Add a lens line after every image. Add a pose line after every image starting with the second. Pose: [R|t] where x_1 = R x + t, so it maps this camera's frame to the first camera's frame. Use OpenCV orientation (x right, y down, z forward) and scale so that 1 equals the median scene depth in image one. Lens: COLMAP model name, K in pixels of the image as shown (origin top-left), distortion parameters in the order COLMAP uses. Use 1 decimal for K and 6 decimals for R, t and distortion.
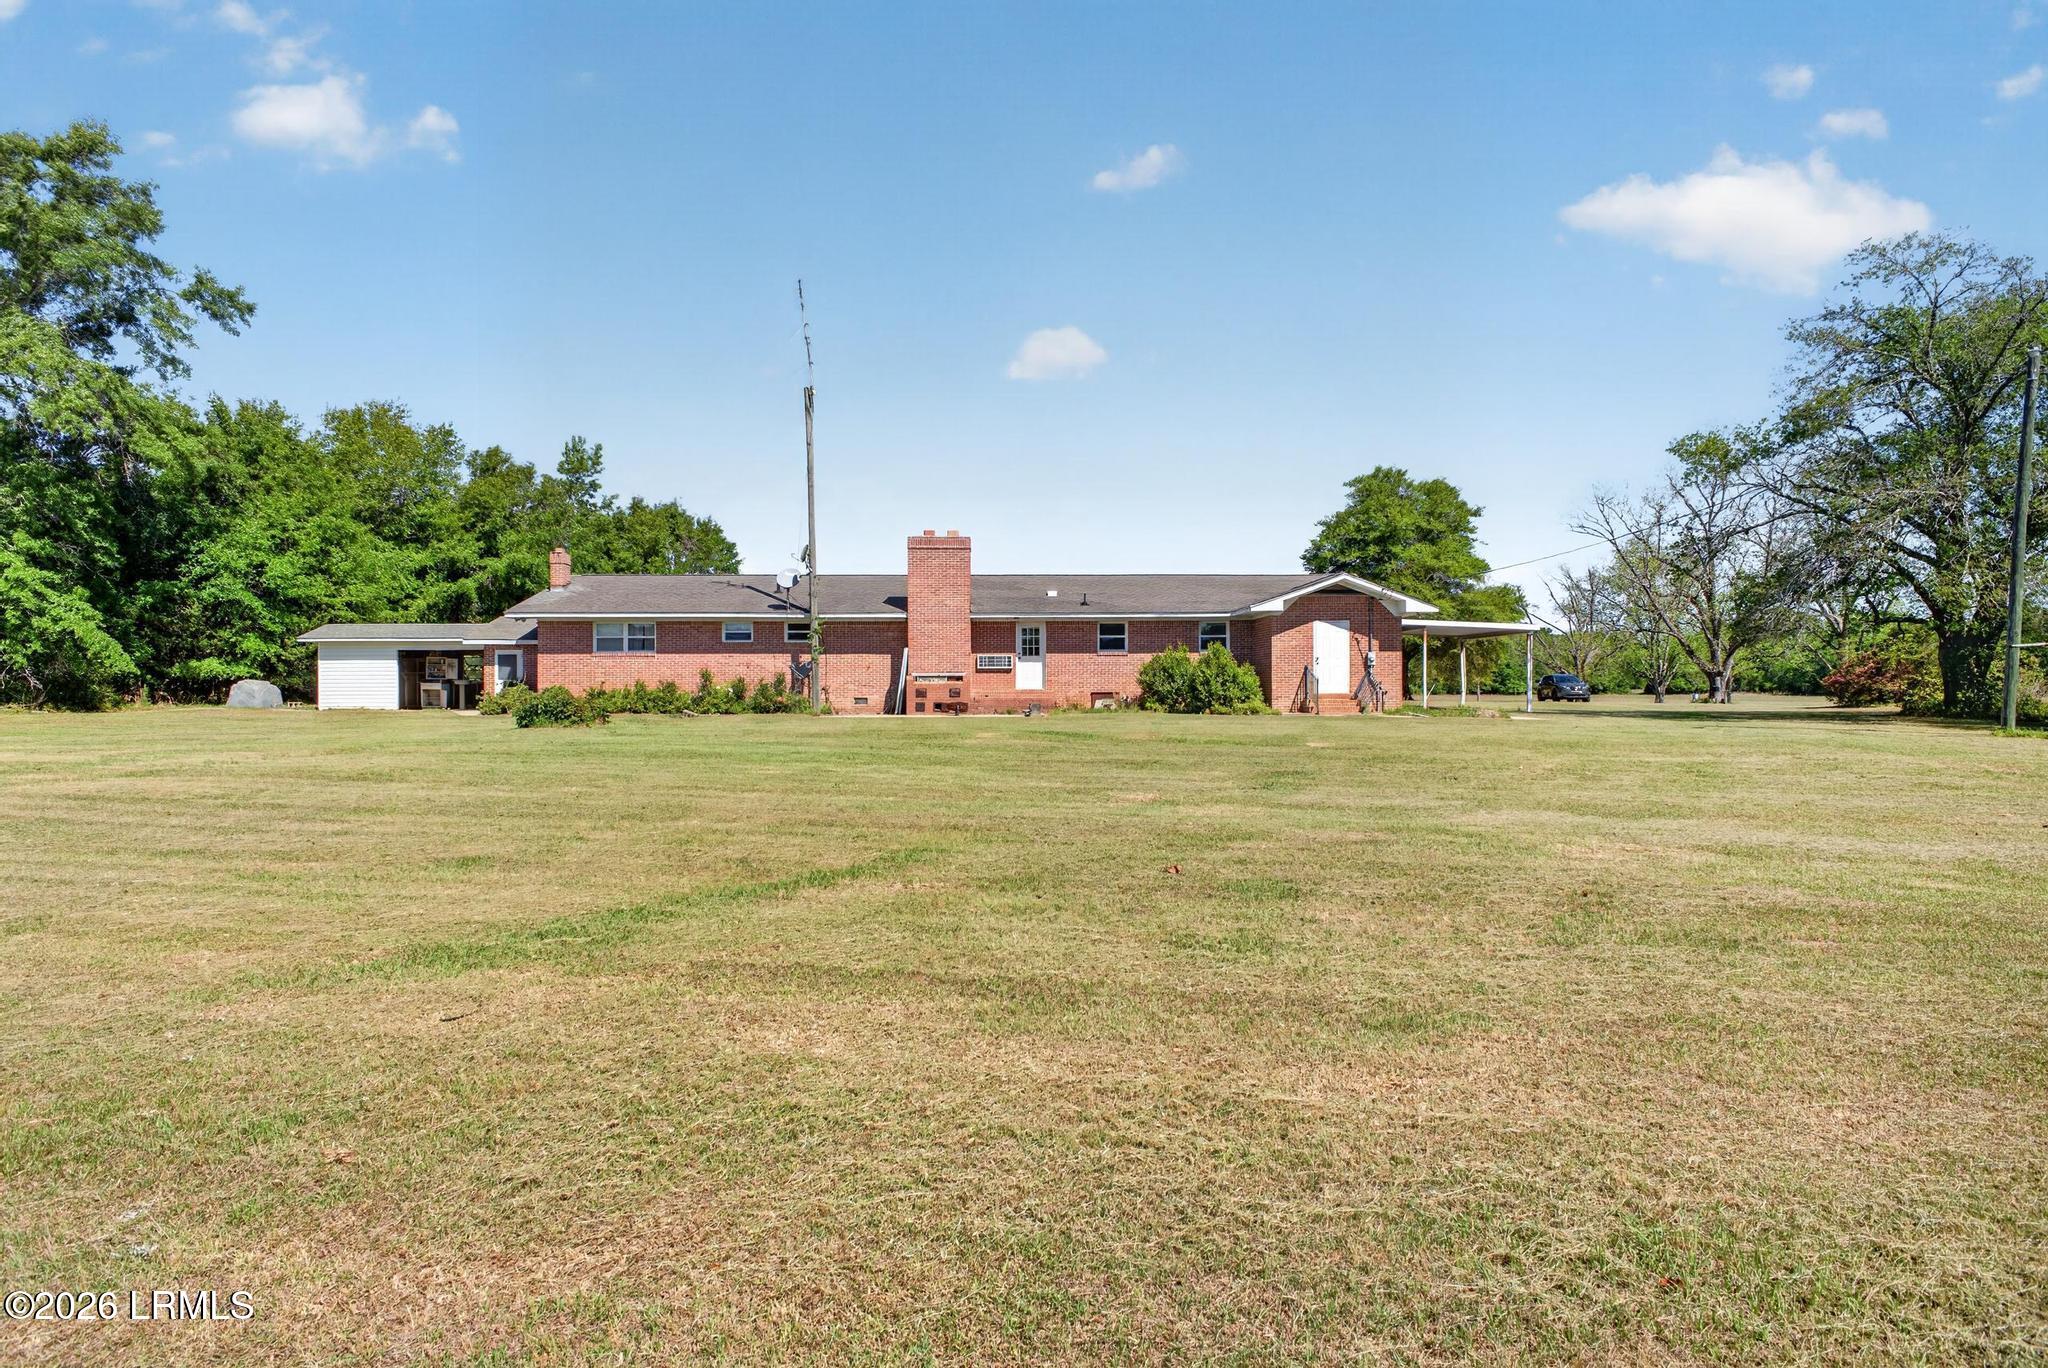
lens RADIAL K [[878.6, 0, 1024.0], [0, 878.6, 684.0], [0, 0, 1]] dist [0.001010, -0.000011]
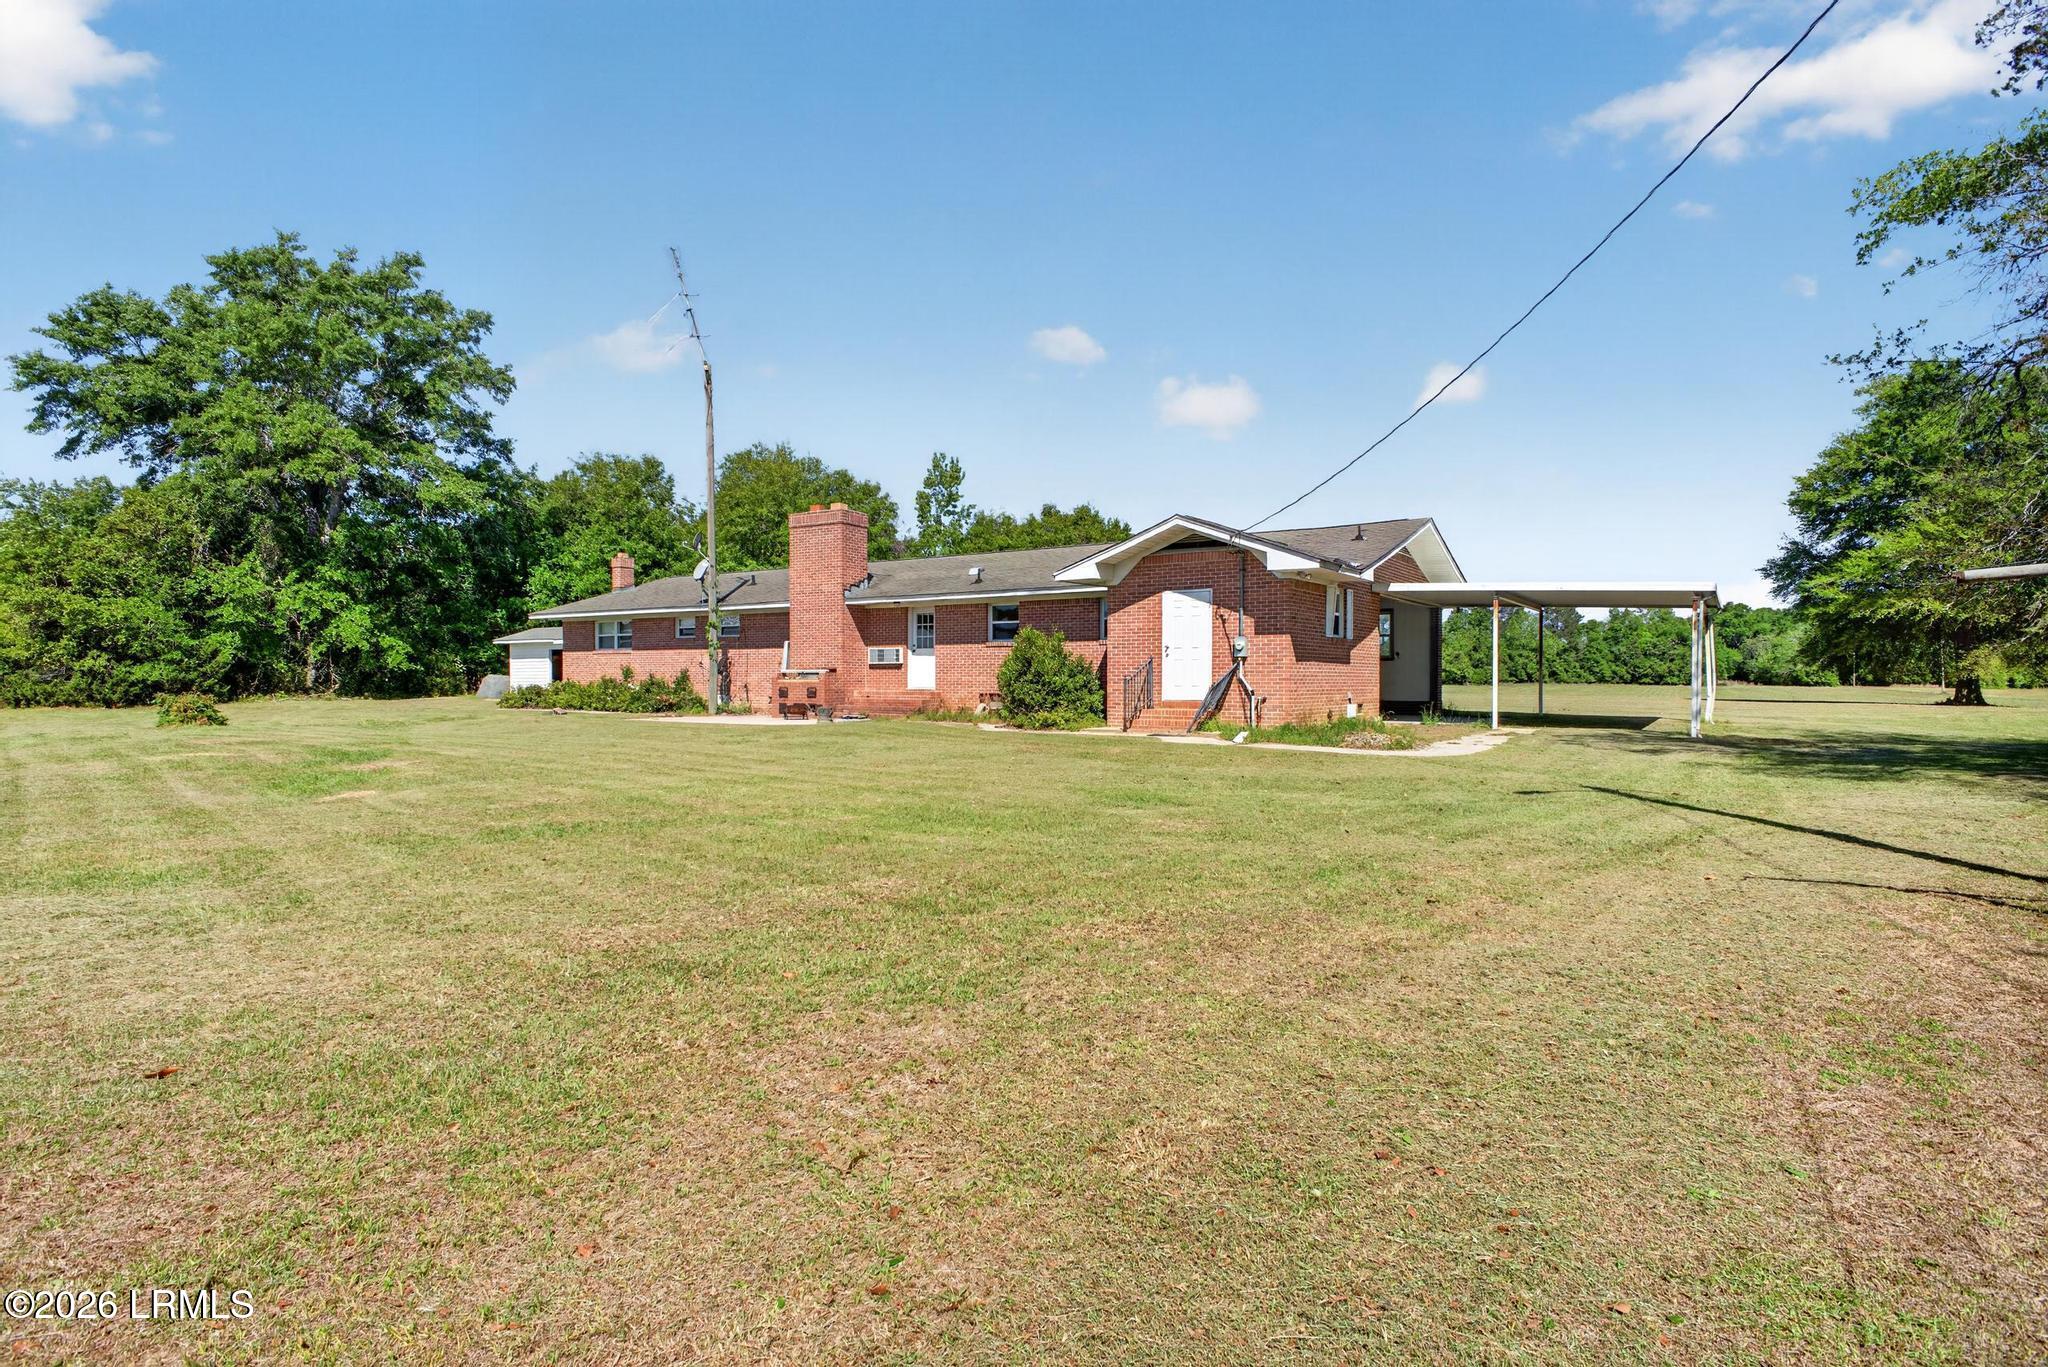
lens RADIAL K [[878.6, 0, 1024.0], [0, 878.6, 683.5], [0, 0, 1]] dist [0.001010, -0.000011]
pose [[0.883317, 0.006497, -0.468731, 0.443955], [-0.001786, 0.999943, 0.010495, -0.007532], [0.468773, -0.008433, 0.883279, 0.300164]]
